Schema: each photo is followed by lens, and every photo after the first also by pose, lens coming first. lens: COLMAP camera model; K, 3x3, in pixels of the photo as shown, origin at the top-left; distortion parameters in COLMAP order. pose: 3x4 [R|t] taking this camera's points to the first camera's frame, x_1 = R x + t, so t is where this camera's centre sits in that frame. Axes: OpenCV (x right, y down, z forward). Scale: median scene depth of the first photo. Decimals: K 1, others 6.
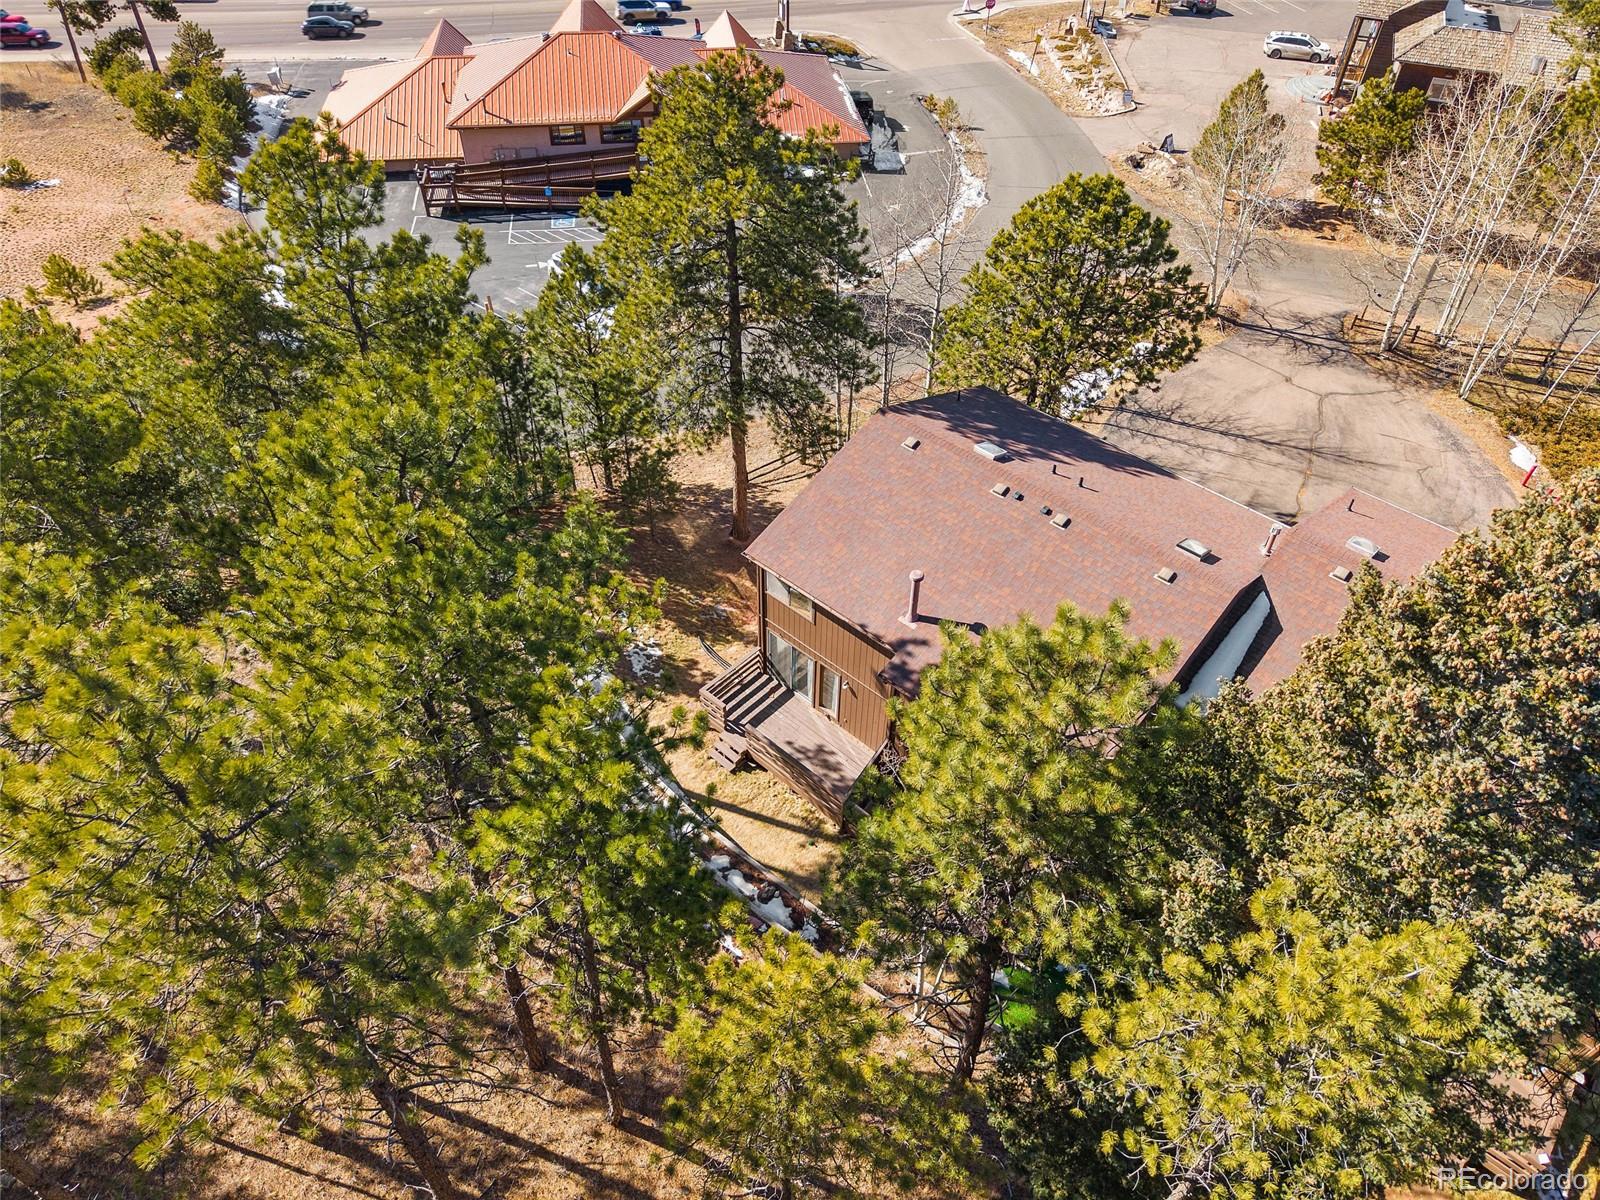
lens RADIAL K [[1108.7, 0, 800.0], [0, 1108.7, 600.0], [0, 0, 1]] dist [0.035262, -0.070292]
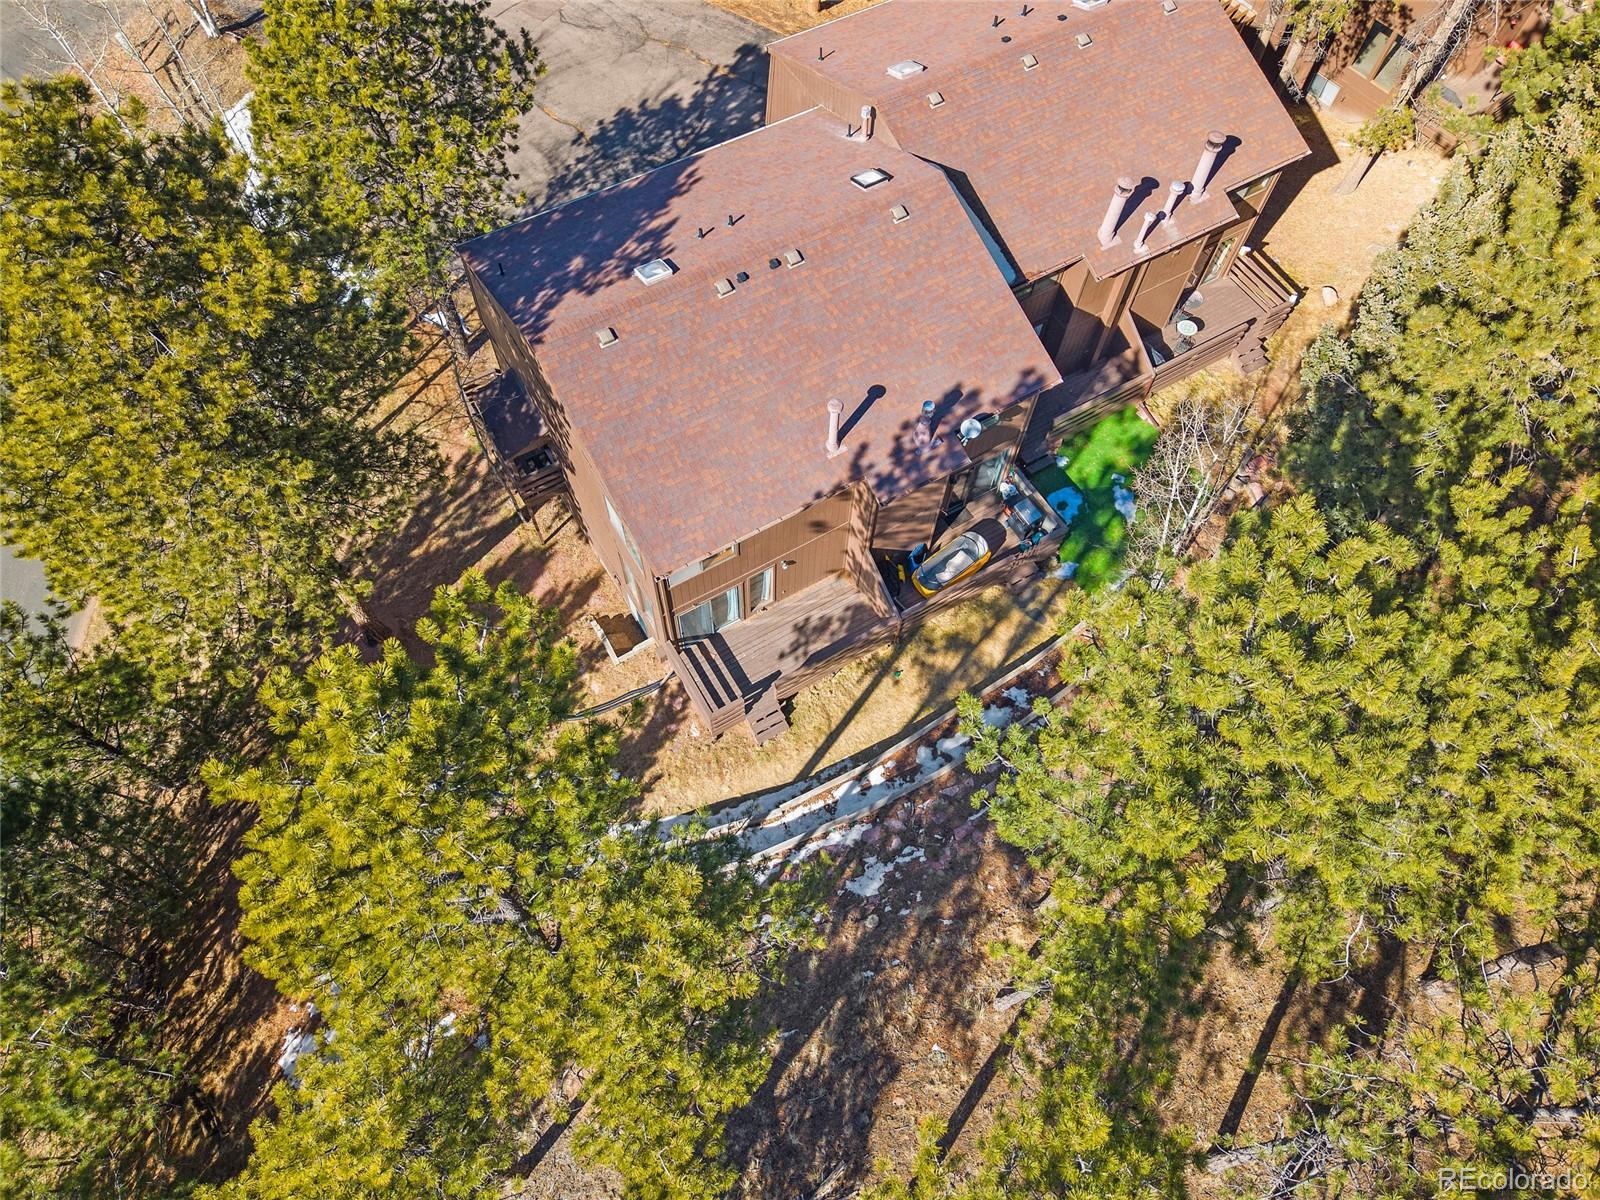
lens RADIAL K [[1108.7, 0, 800.0], [0, 1108.7, 600.0], [0, 0, 1]] dist [0.035262, -0.070292]
pose [[0.247691, -0.847094, 0.470193, -0.414066], [0.622614, 0.511007, 0.592641, -0.444581], [-0.742294, 0.145957, 0.653985, 0.413022]]
